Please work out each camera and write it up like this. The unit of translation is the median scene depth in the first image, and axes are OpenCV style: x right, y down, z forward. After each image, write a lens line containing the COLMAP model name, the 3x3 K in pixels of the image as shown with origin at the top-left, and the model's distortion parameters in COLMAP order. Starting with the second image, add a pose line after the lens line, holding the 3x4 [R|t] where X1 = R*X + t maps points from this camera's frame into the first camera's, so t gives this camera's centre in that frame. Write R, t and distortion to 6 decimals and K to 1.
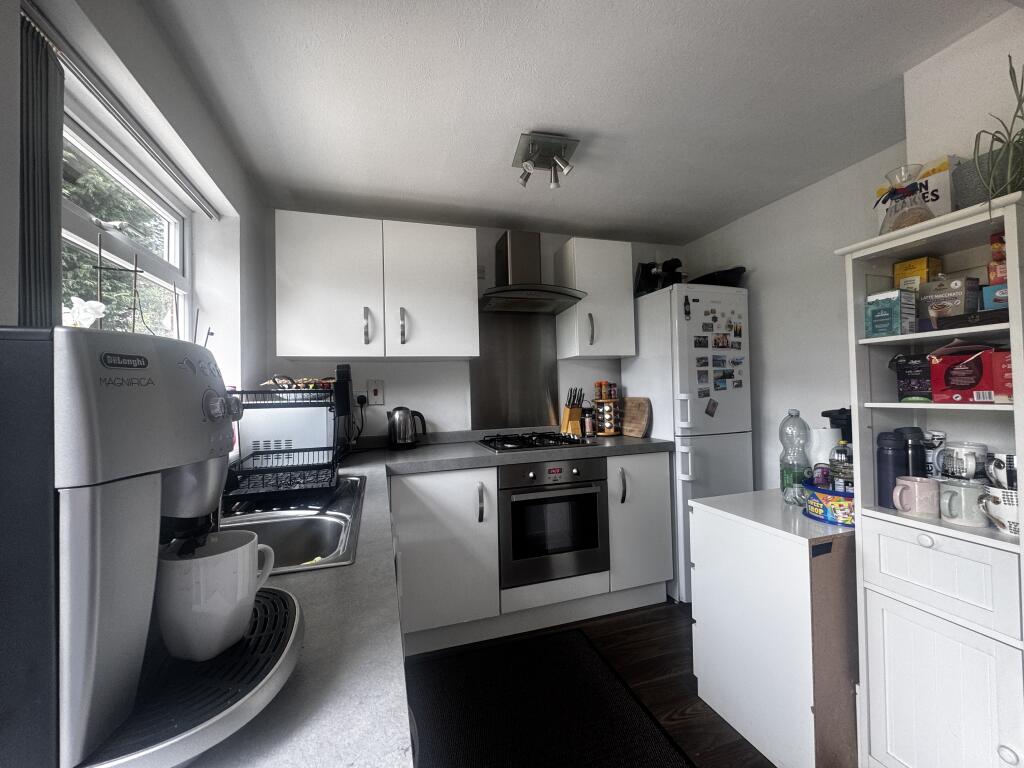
lens RADIAL K [[407.7, 0, 512.0], [0, 407.7, 384.0], [0, 0, 1]] dist [-0.002407, 0.000075]
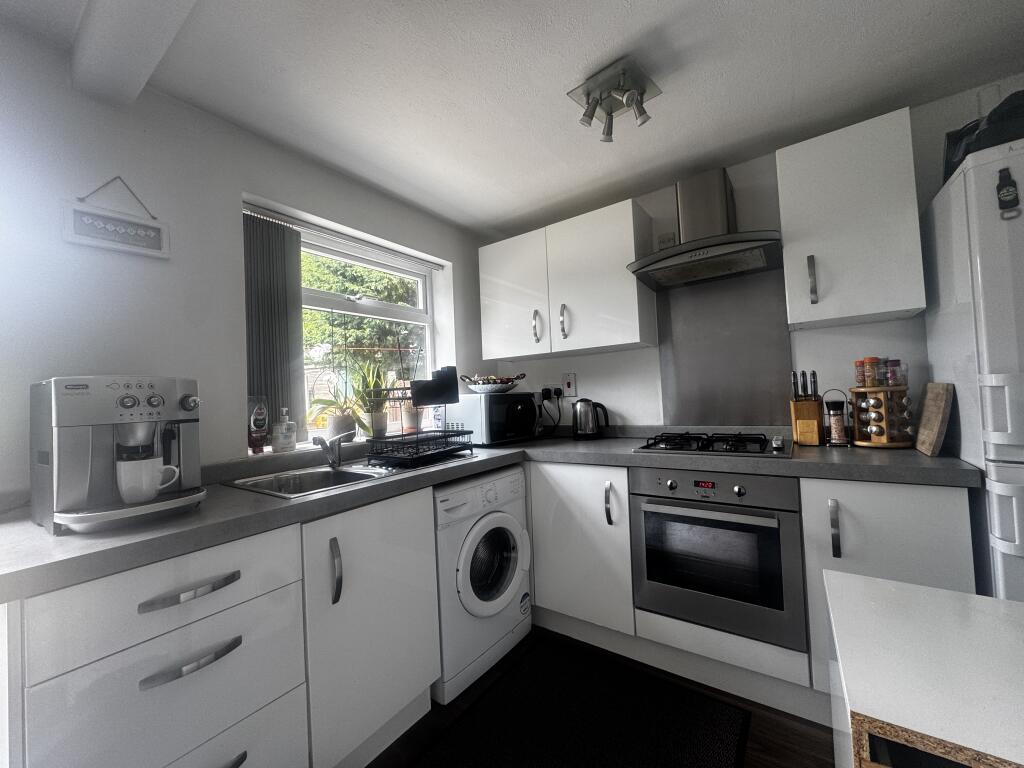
lens RADIAL K [[407.7, 0, 512.0], [0, 407.7, 384.0], [0, 0, 1]] dist [-0.002407, 0.000075]
pose [[0.597226, -0.024056, -0.801712, 0.459788], [0.044902, 0.998985, 0.003474, 0.007892], [0.800815, -0.038073, 0.597700, 0.245113]]
